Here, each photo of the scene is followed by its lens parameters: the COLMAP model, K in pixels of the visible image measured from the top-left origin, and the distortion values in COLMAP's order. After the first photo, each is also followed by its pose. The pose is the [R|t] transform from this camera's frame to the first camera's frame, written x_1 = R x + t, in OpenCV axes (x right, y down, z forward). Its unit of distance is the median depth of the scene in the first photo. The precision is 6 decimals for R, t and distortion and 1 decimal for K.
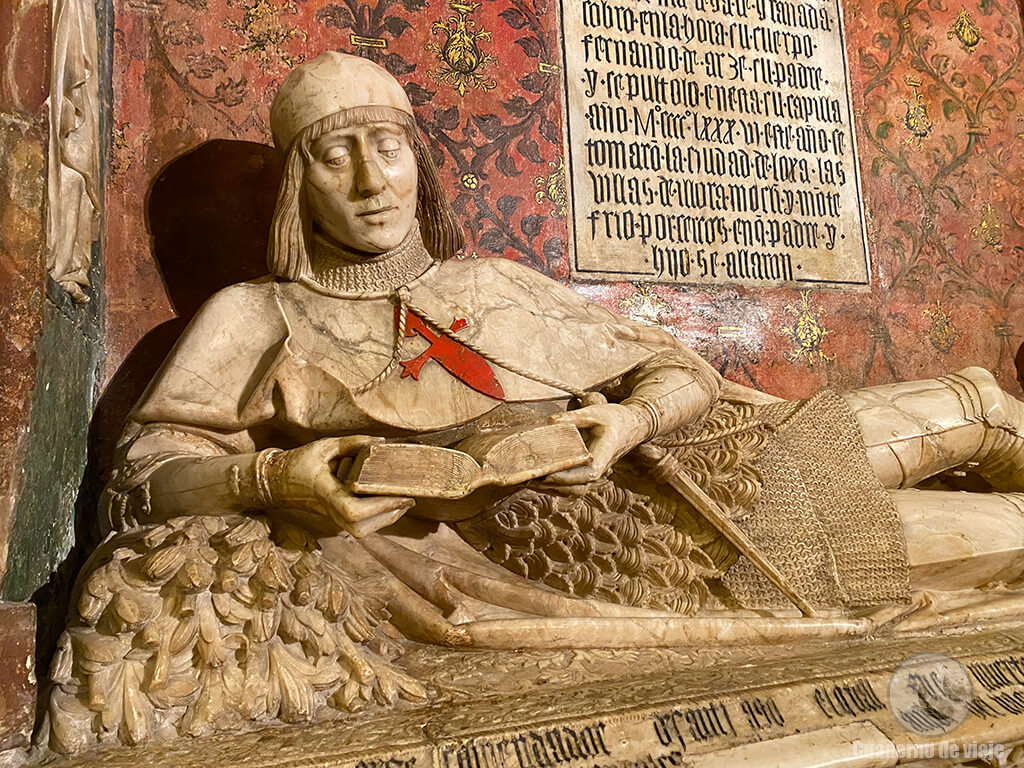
lens RADIAL K [[759.4, 0, 511.9], [0, 759.4, 381.3], [0, 0, 1]] dist [0.008313, -0.000818]
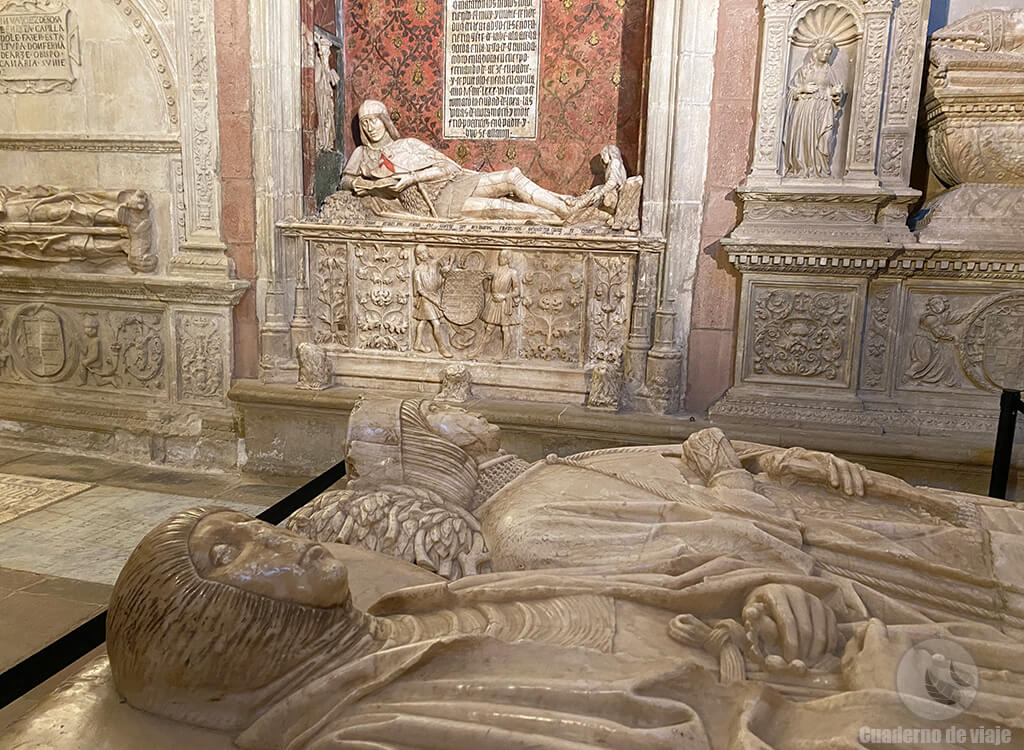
lens RADIAL K [[834.9, 0, 512.7], [0, 834.9, 375.6], [0, 0, 1]] dist [0.011925, 0.001749]
pose [[0.829539, 0.167654, -0.532689, 2.582288], [-0.001147, 0.954382, 0.298588, -0.234213], [0.558448, -0.247079, 0.791889, -2.236906]]
